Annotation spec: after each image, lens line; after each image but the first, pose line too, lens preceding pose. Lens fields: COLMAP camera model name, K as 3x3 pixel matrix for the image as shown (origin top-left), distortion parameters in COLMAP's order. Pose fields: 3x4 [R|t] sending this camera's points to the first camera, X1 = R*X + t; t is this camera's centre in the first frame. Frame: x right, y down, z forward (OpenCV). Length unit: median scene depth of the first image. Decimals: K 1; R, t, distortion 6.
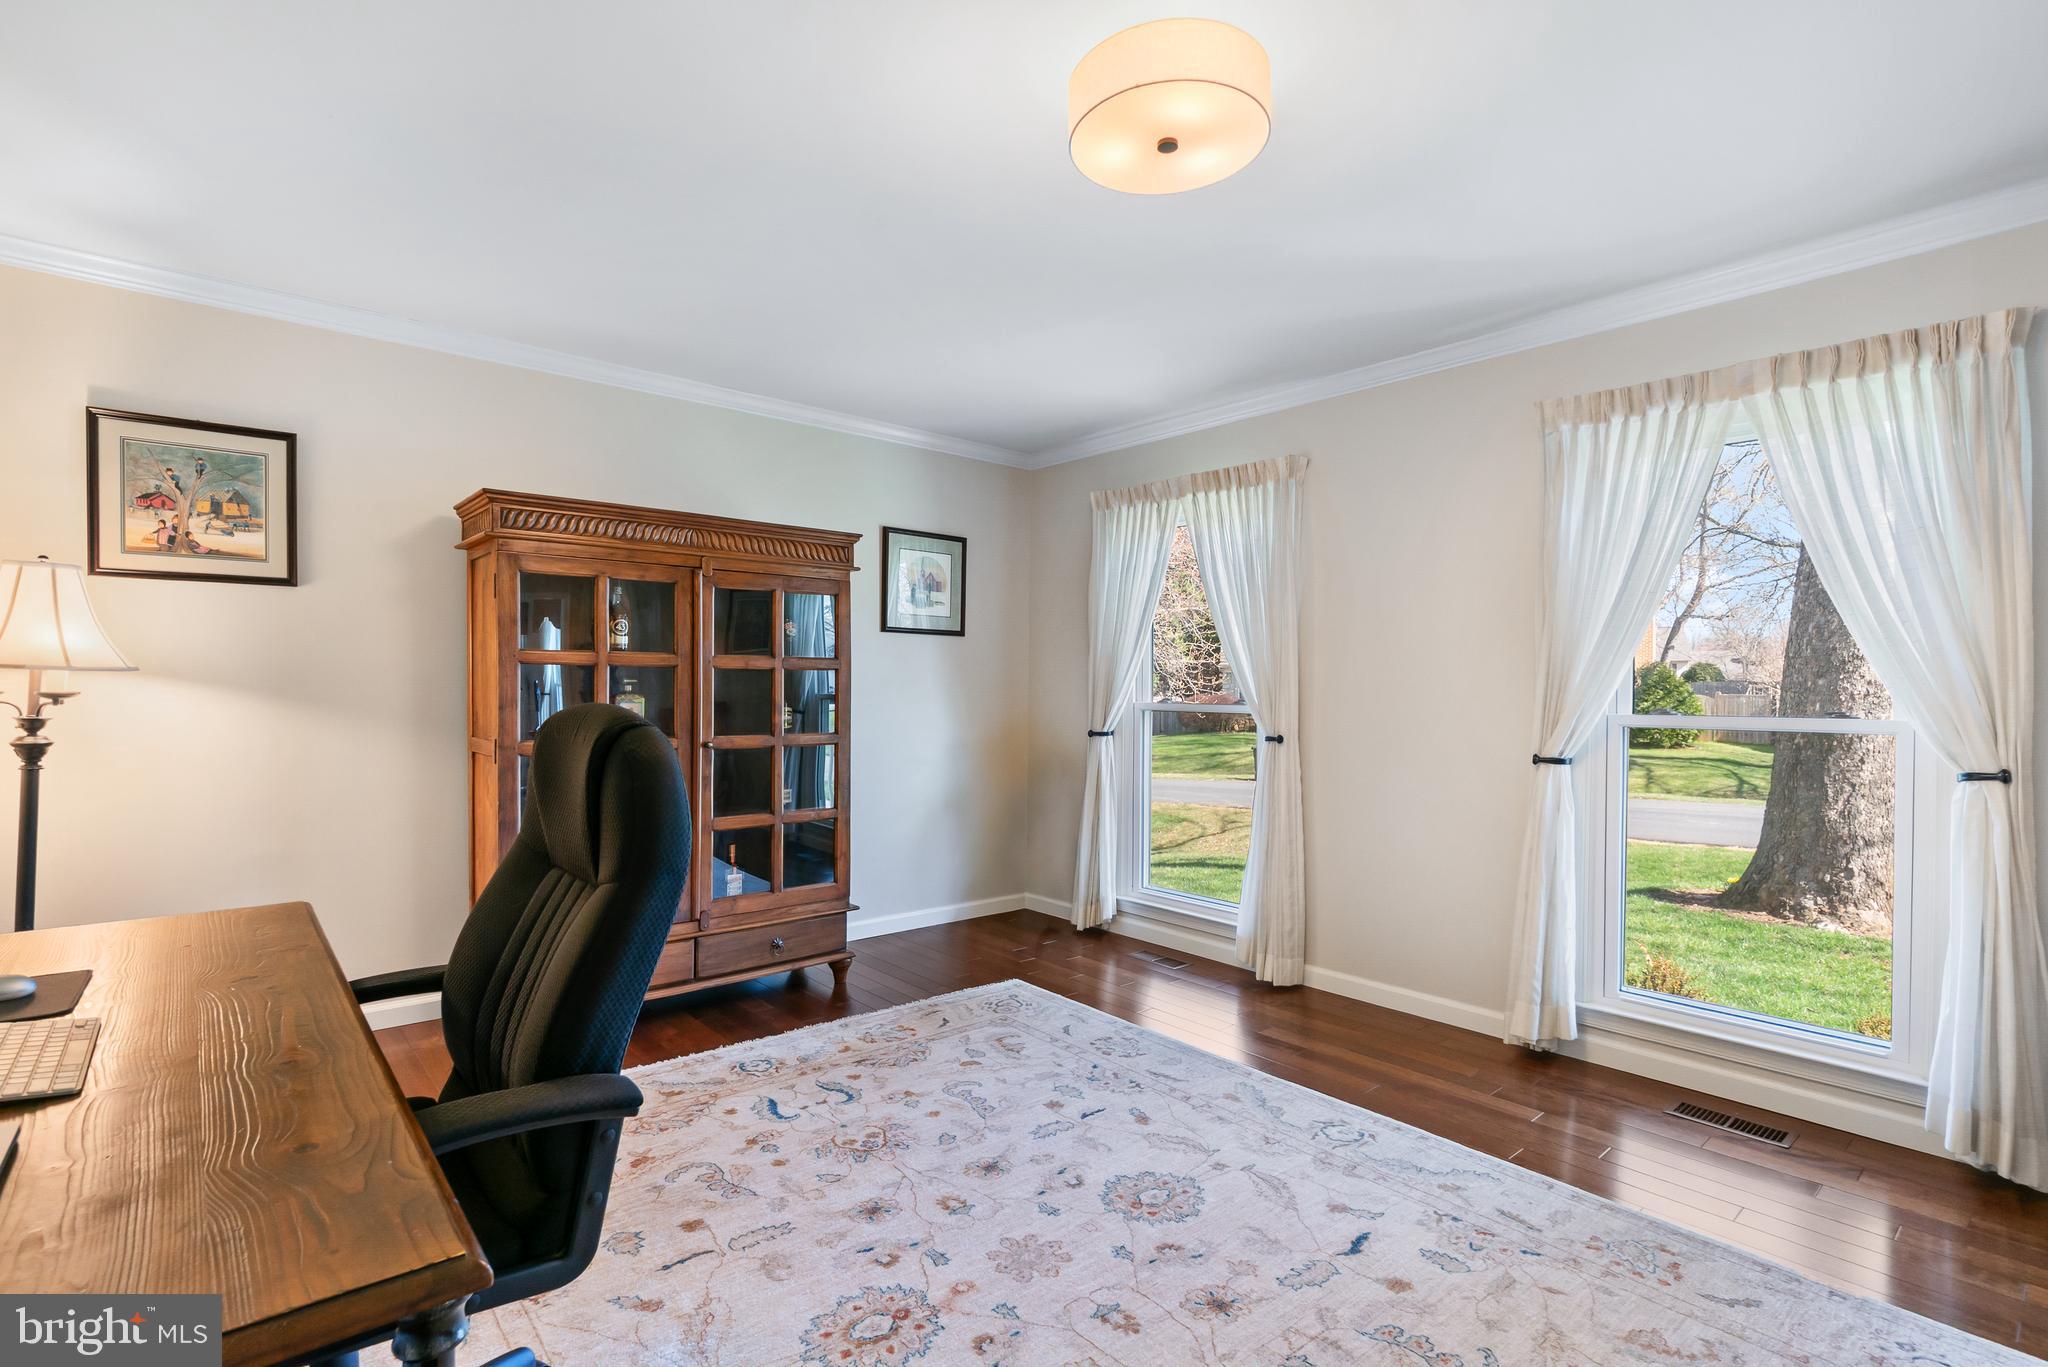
lens RADIAL K [[1010.7, 0, 1023.9], [0, 1010.7, 694.4], [0, 0, 1]] dist [0.010207, 0.000063]
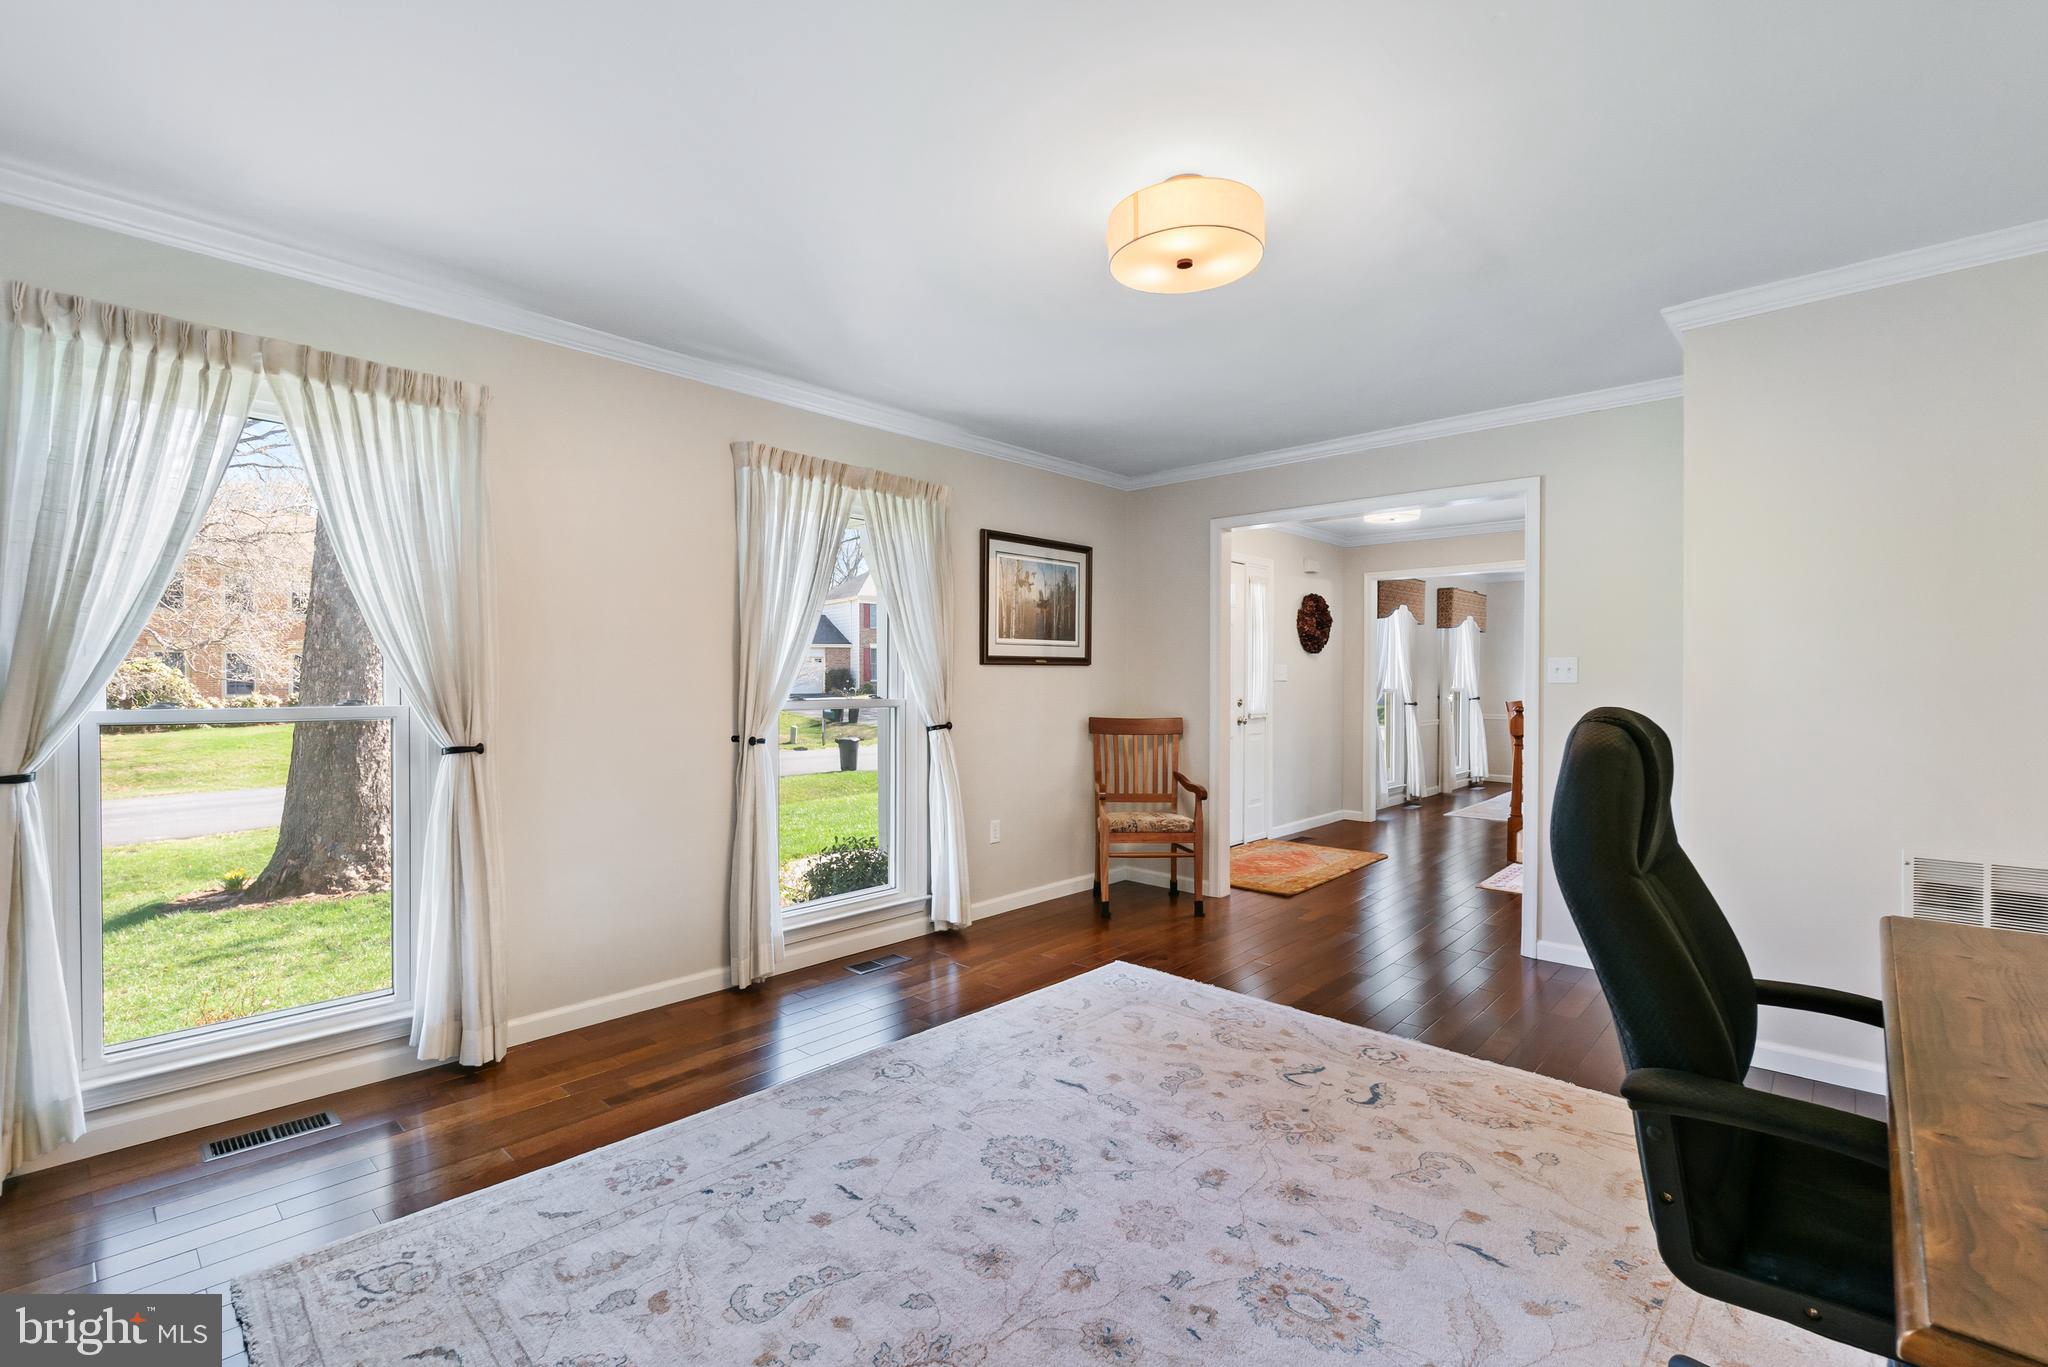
lens RADIAL K [[923.4, 0, 1009.3], [0, 923.4, 691.3], [0, 0, 1]] dist [0.000842, 0.000253]
pose [[-0.125180, -0.017896, 0.991973, -0.573173], [0.005357, 0.999811, 0.018713, -0.012496], [-0.992120, 0.007657, -0.125060, 0.784578]]
